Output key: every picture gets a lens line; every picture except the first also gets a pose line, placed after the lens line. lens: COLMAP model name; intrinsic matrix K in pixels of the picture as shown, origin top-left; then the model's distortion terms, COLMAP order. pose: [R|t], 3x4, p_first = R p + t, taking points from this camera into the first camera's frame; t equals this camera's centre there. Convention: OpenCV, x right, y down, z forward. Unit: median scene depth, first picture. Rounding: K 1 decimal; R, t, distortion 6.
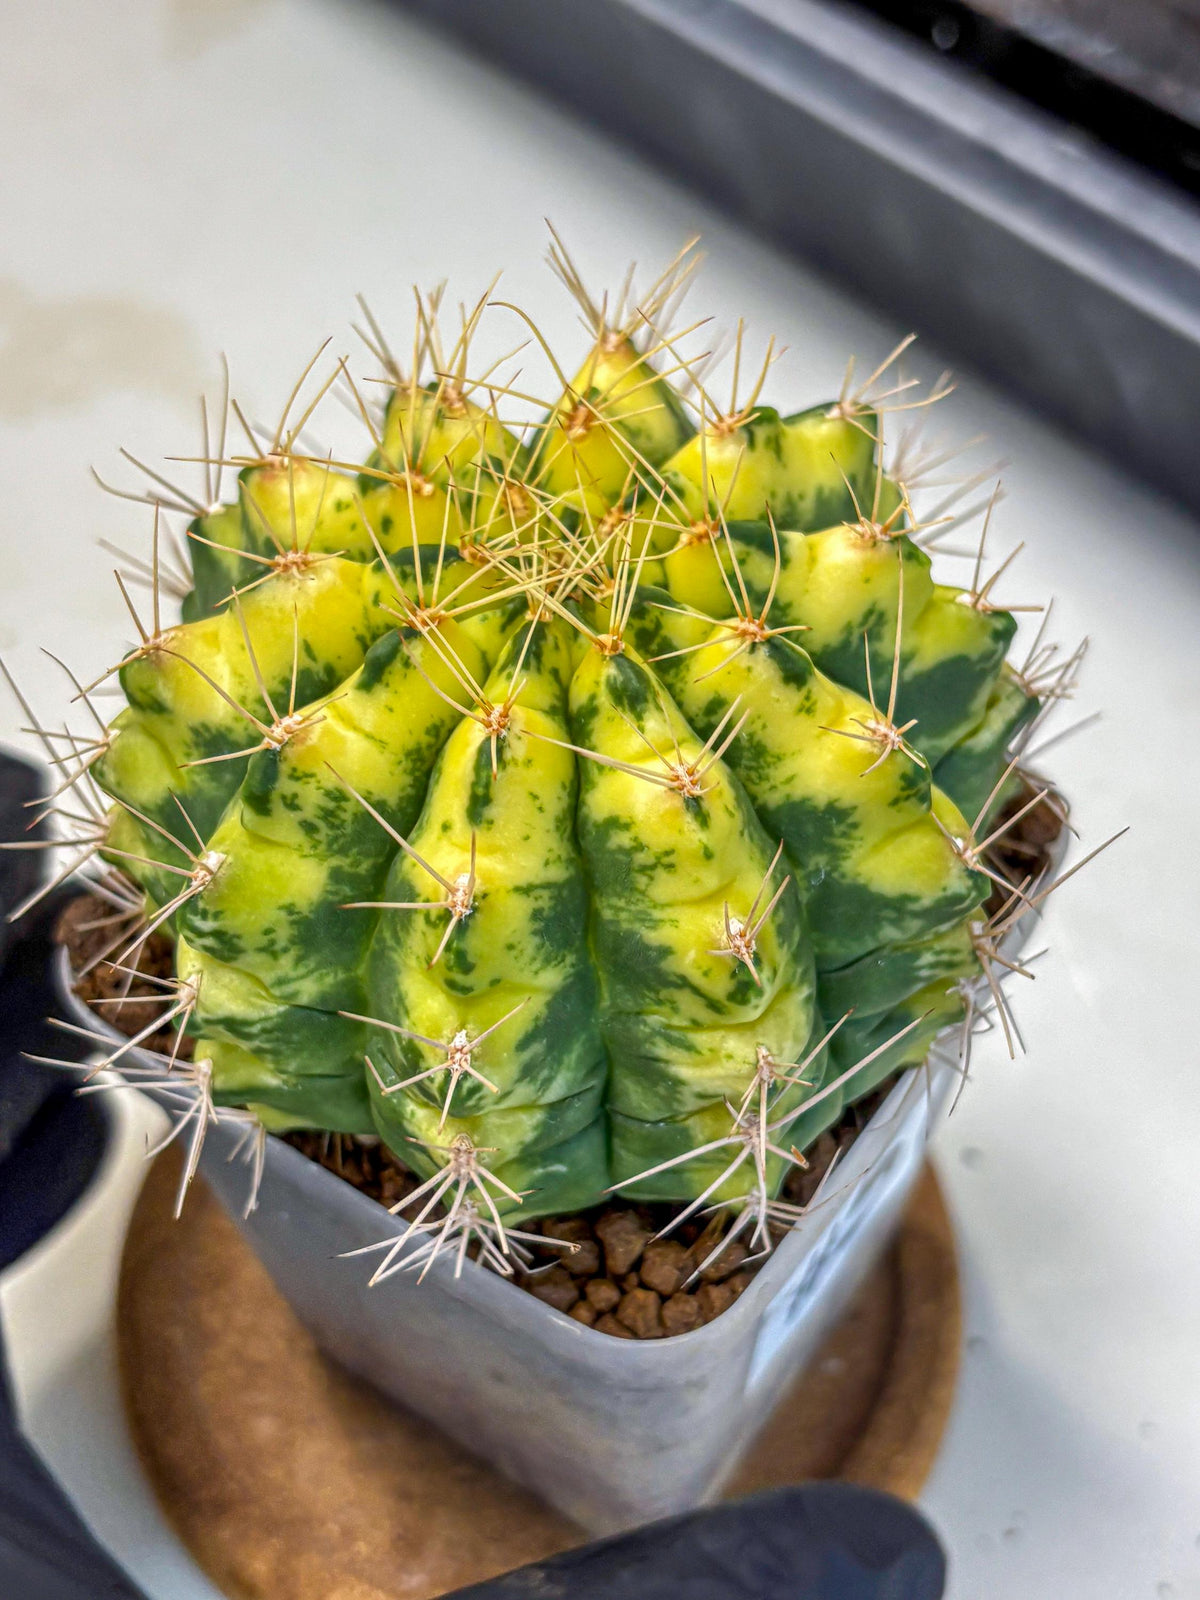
lens RADIAL K [[2262.8, 0, 606.1], [0, 2262.8, 828.5], [0, 0, 1]] dist [0.262880, -0.019476]
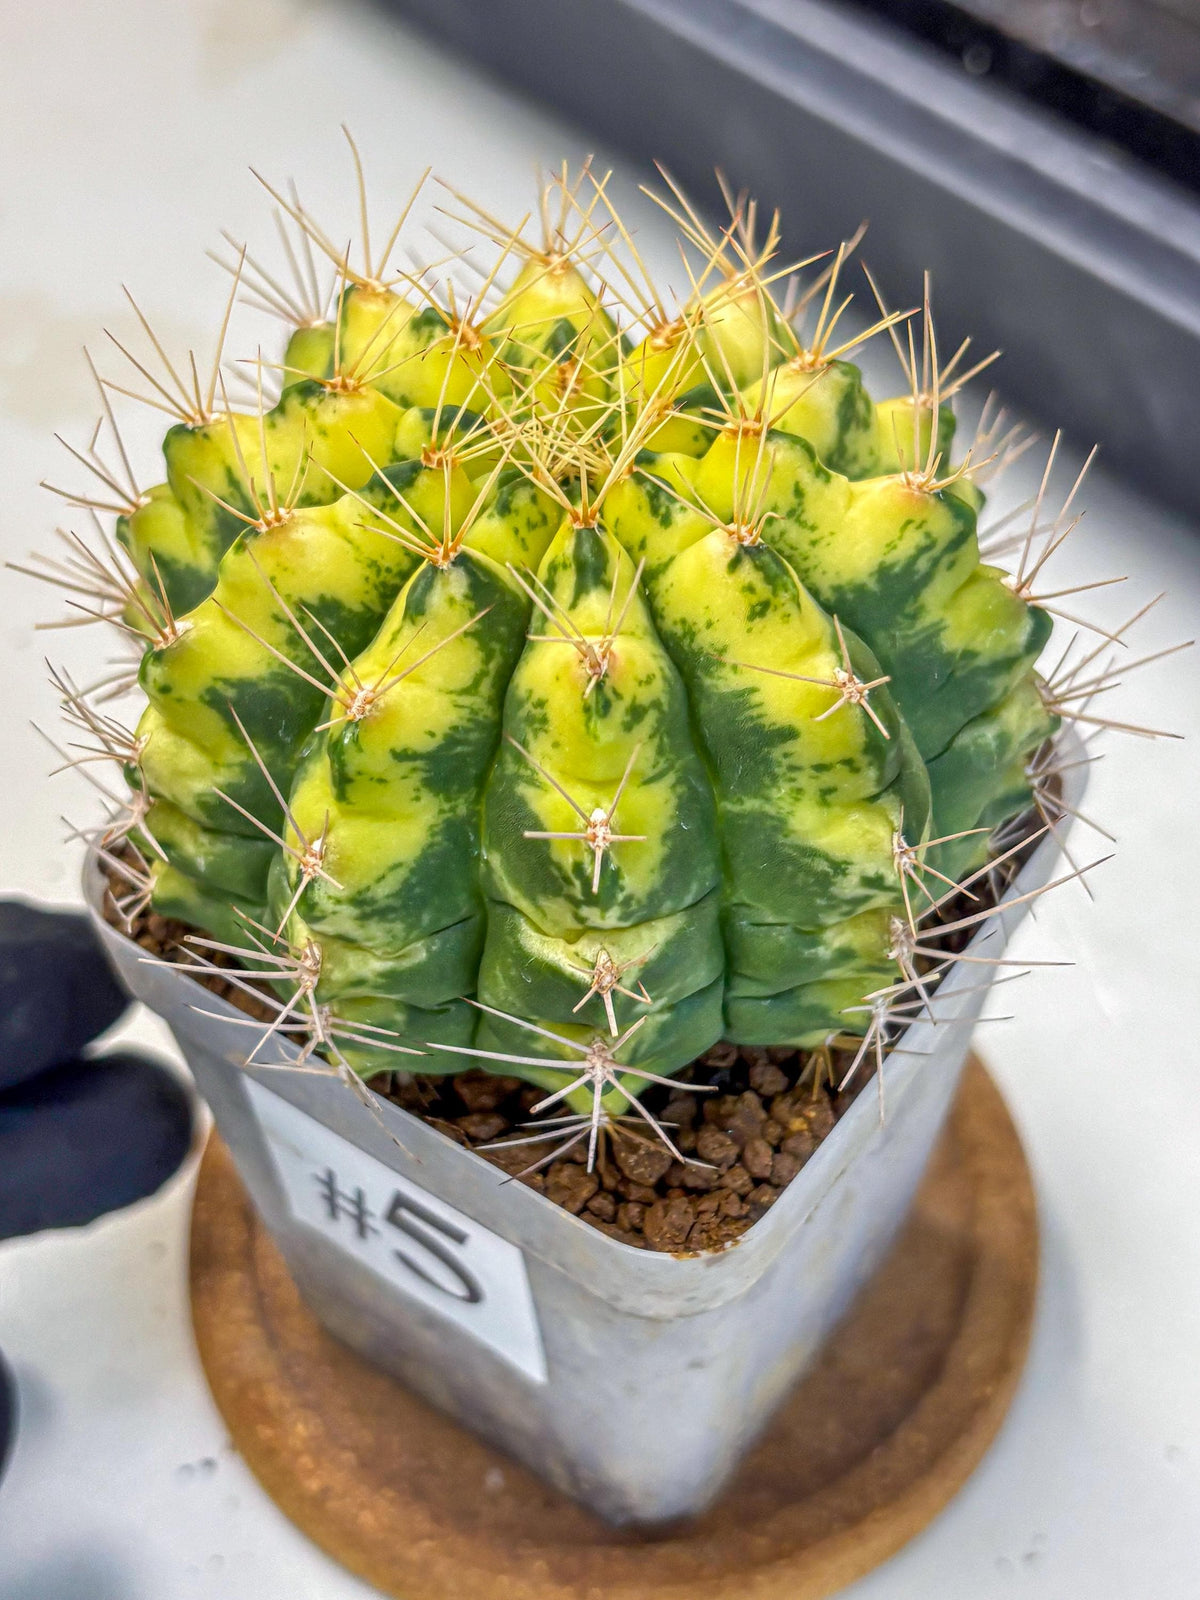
lens RADIAL K [[2264.4, 0, 600.0], [0, 2264.4, 800.0], [0, 0, 1]] dist [0.306123, -1.479661]
pose [[-0.009472, 0.755663, -0.654892, 0.782722], [-0.778478, 0.405474, 0.479126, -0.563371], [0.627600, 0.514358, 0.584427, 0.523338]]
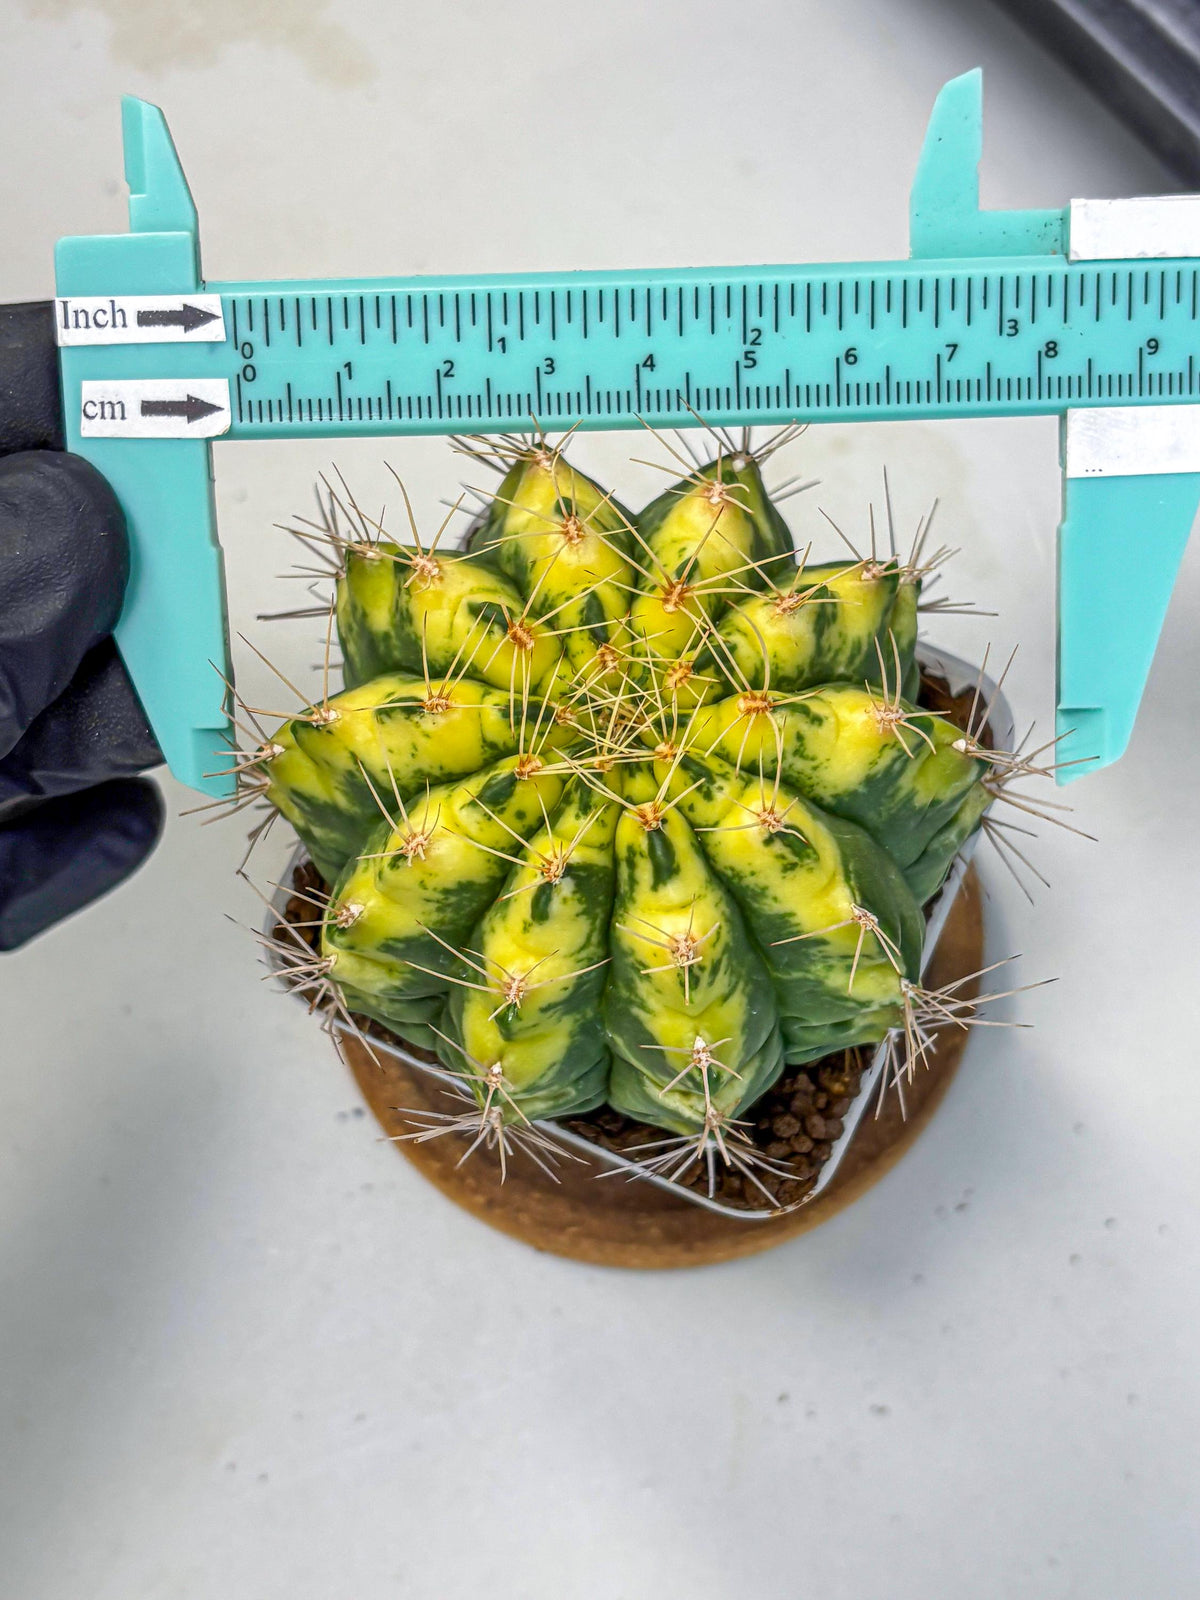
lens RADIAL K [[2264.4, 0, 600.0], [0, 2264.4, 800.0], [0, 0, 1]] dist [0.306123, -1.479661]
pose [[0.163087, 0.950551, -0.264302, 0.375287], [-0.752885, 0.293034, 0.589318, -0.887185], [0.637626, 0.102879, 0.763446, 0.014161]]
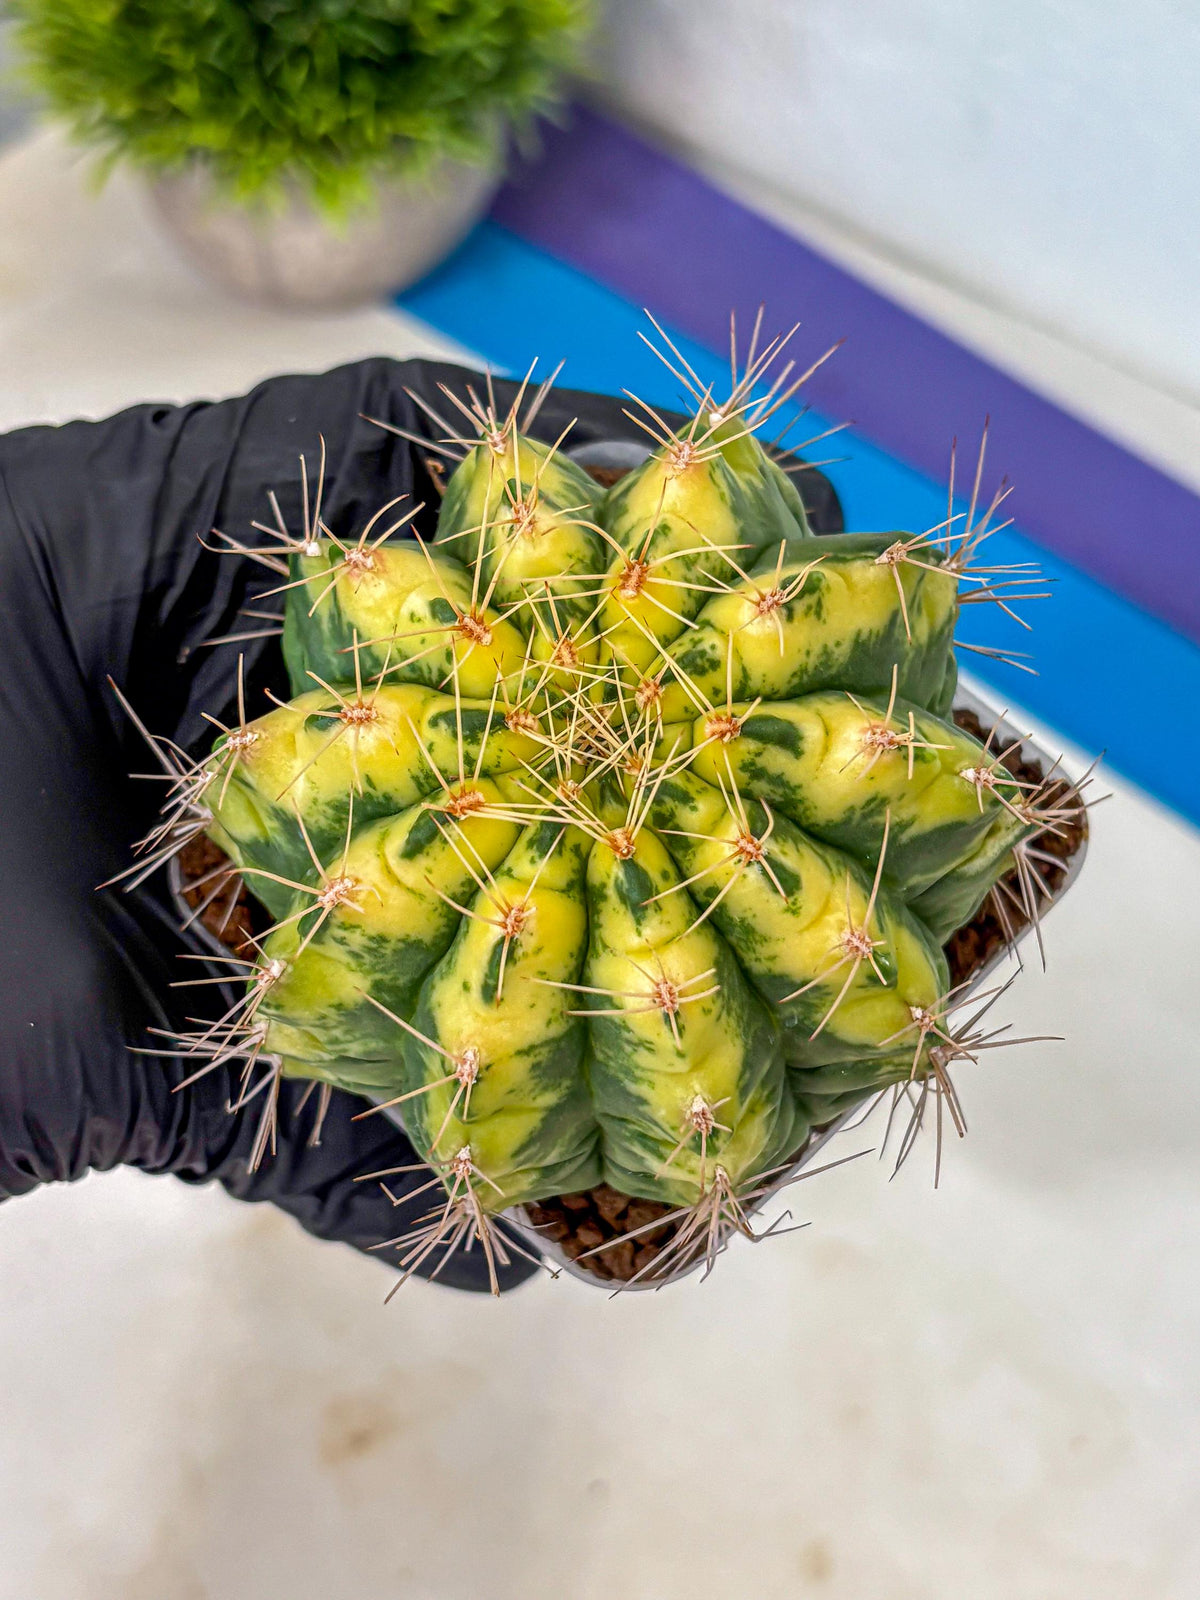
lens RADIAL K [[2252.8, 0, 573.9], [0, 2252.8, 818.1], [0, 0, 1]] dist [0.258232, -0.018911]
pose [[0.987581, 0.127410, -0.091929, 0.078763], [-0.080257, 0.912126, 0.401976, -0.540707], [0.135067, -0.389606, 0.911024, -0.021949]]
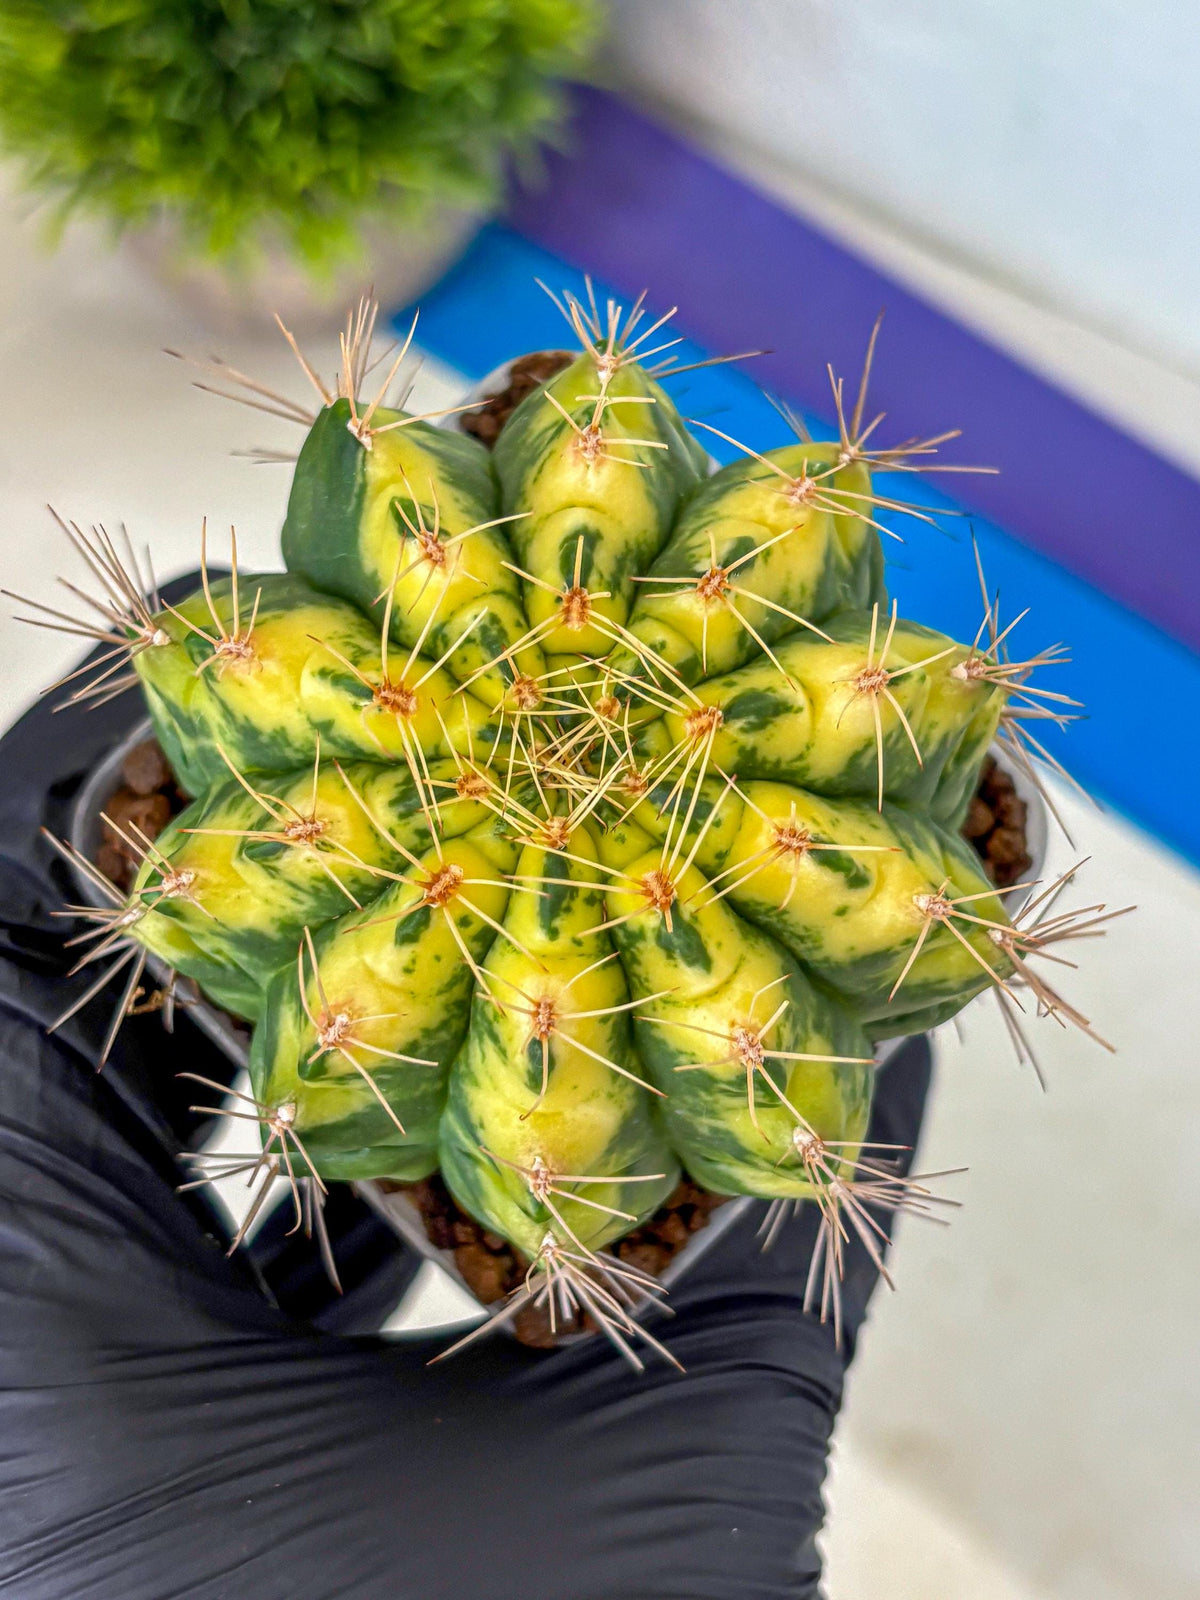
lens RADIAL K [[2264.4, 0, 600.0], [0, 2264.4, 800.0], [0, 0, 1]] dist [0.306123, -1.479661]
pose [[0.159185, -0.972973, 0.167286, -0.210218], [0.771954, 0.228299, 0.593268, -0.711068], [-0.615424, 0.034698, 0.787432, 0.226814]]
